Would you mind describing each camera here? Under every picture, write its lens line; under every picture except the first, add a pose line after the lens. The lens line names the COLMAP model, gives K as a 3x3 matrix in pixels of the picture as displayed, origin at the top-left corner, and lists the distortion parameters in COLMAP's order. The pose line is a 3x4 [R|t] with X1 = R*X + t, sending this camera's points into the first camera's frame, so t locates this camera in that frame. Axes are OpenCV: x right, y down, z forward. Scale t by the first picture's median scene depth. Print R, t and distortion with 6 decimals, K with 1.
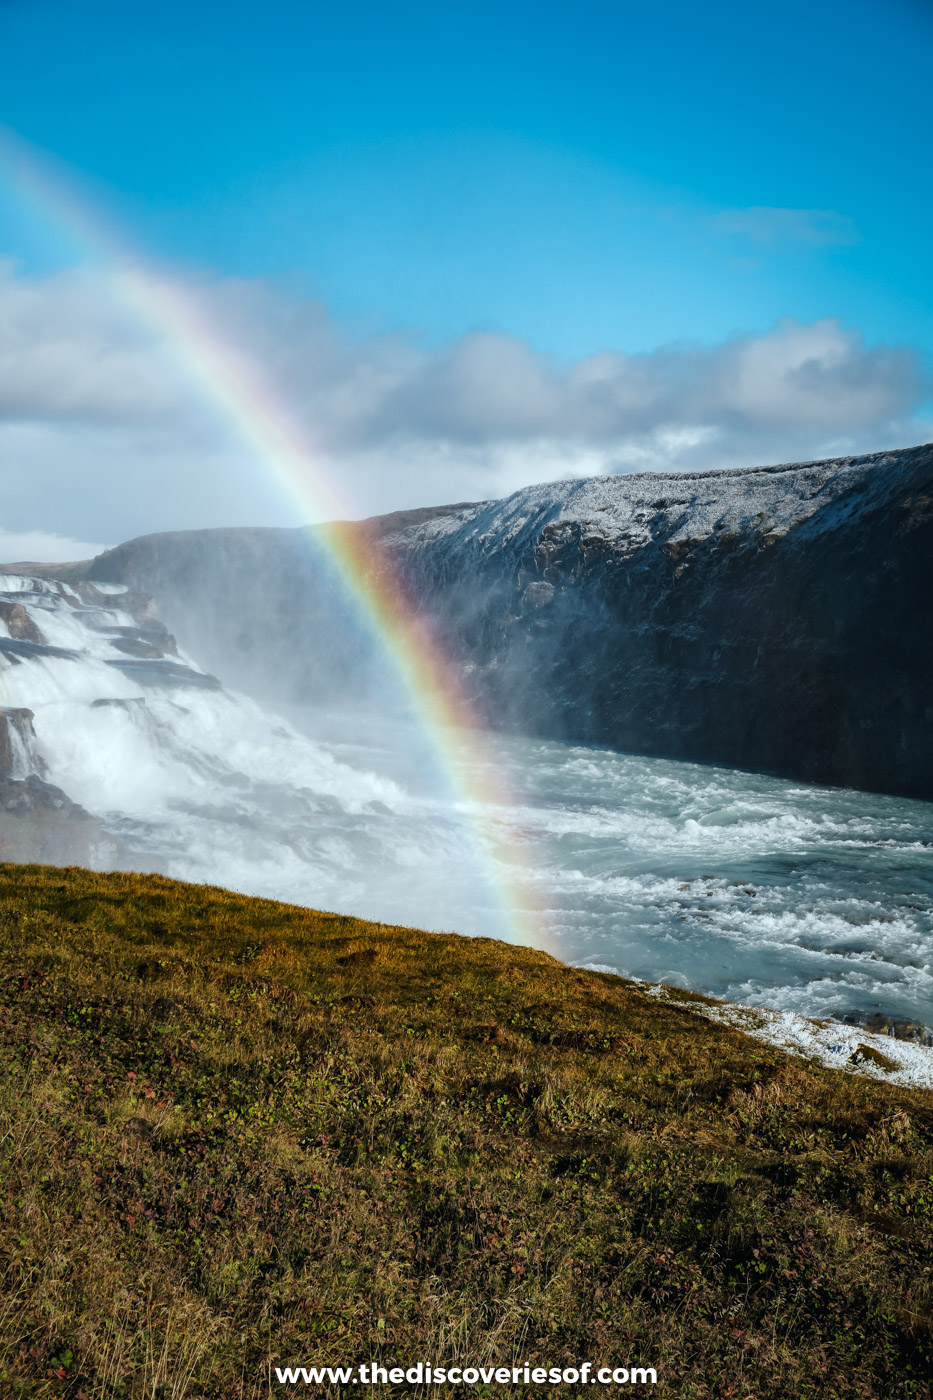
lens RADIAL K [[1964.7, 0, 454.5], [0, 1964.7, 696.0], [0, 0, 1]] dist [0.013342, 0.000000]
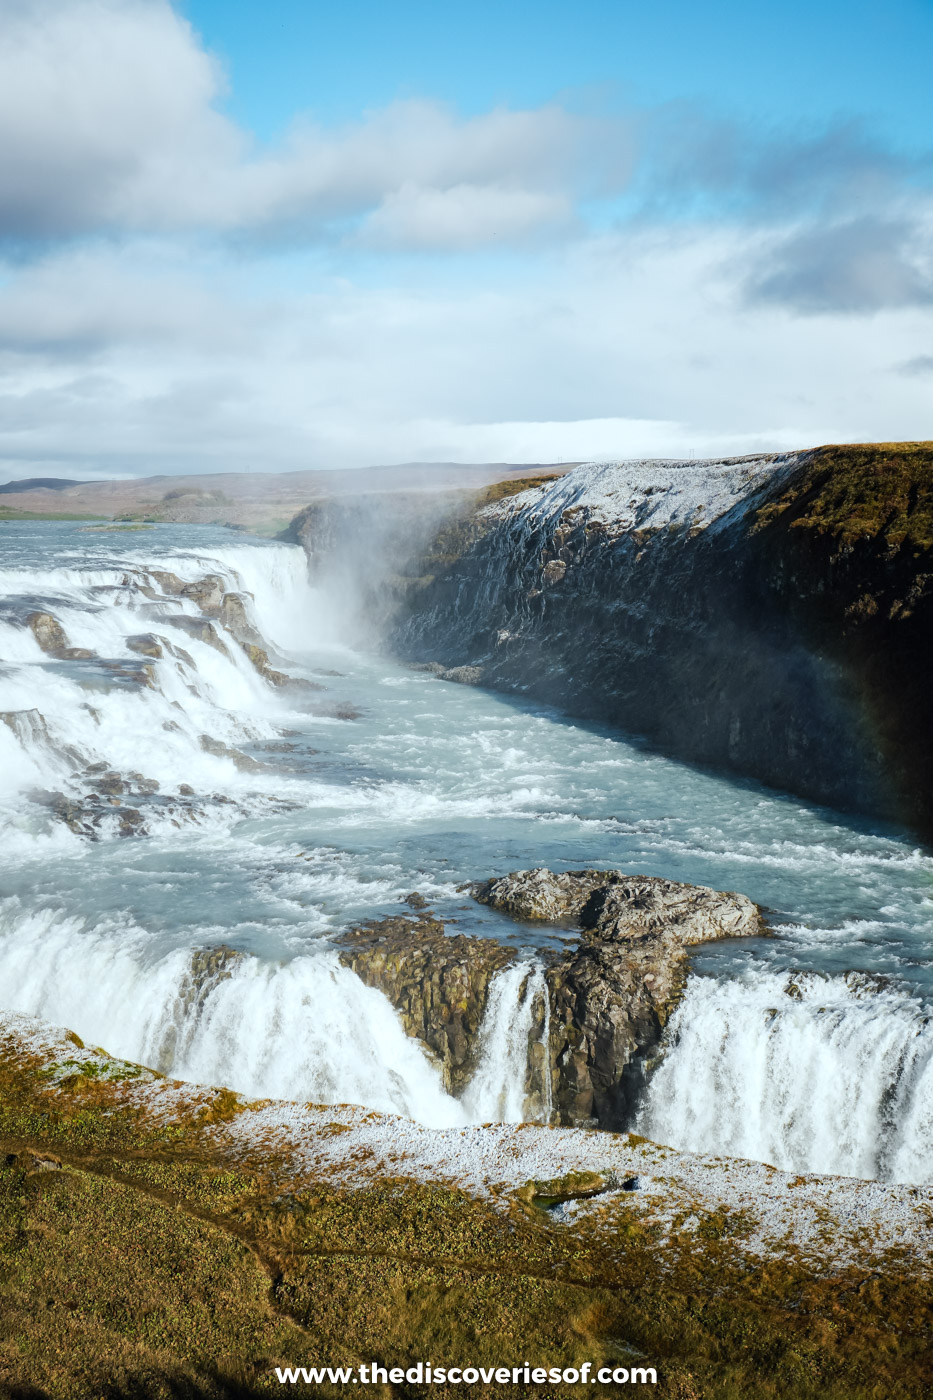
lens RADIAL K [[2193.8, 0, 474.7], [0, 2193.8, 708.4], [0, 0, 1]] dist [0.003885, 0.000000]
pose [[0.971109, -0.008921, -0.238468, 0.317533], [0.023870, 0.997921, 0.059872, -0.052363], [0.237438, -0.063835, 0.969303, -0.266909]]
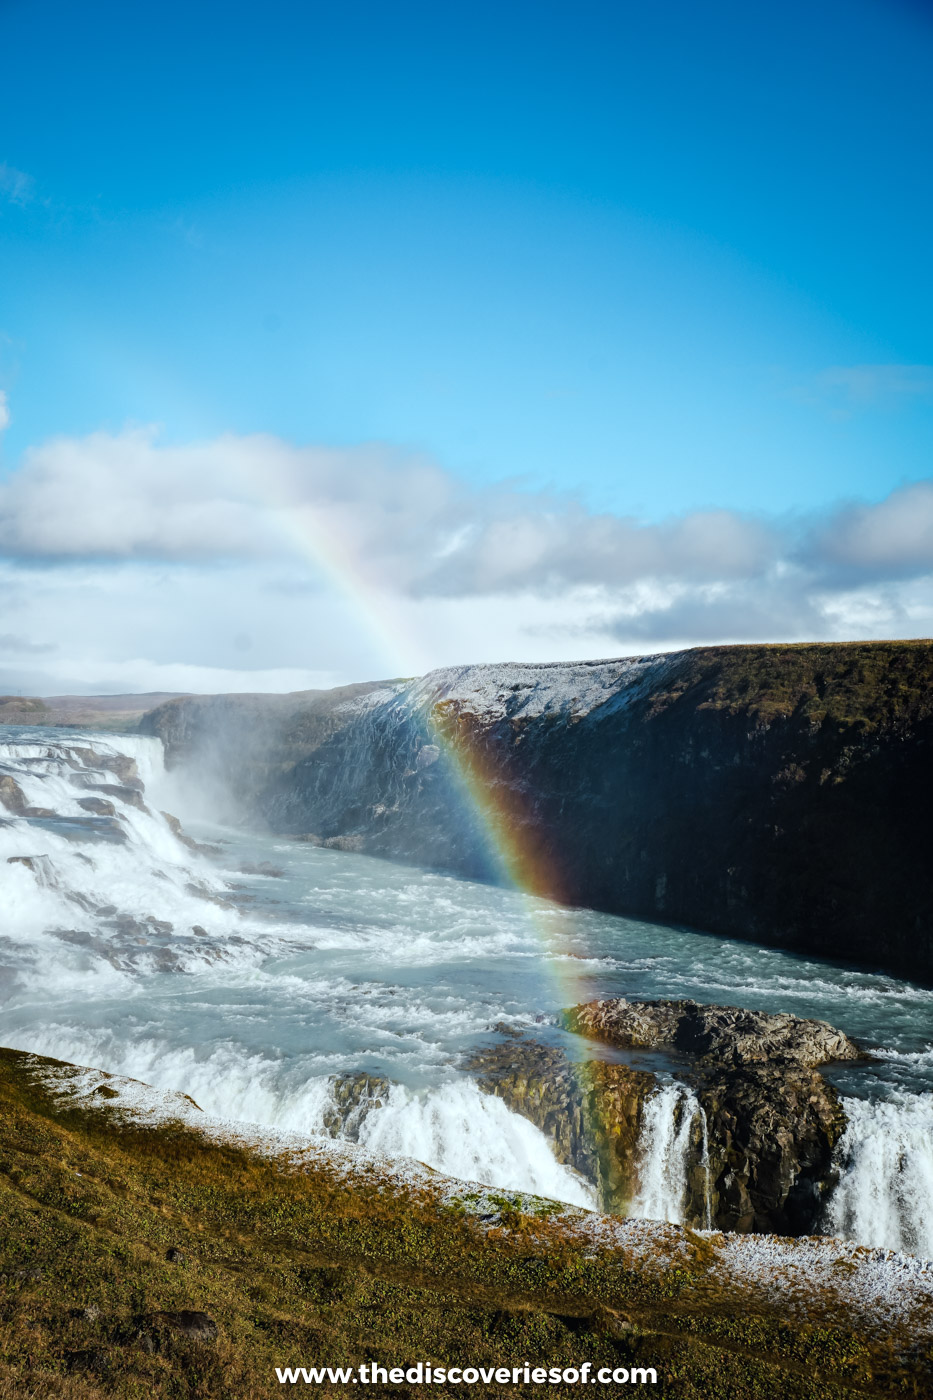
lens RADIAL K [[1710.5, 0, 469.8], [0, 1710.5, 692.5], [0, 0, 1]] dist [0.011917, 0.000000]
pose [[0.998409, -0.007528, -0.055890, 0.143094], [0.004237, 0.998263, -0.058758, -0.026938], [0.056235, 0.058428, 0.996706, -0.166132]]
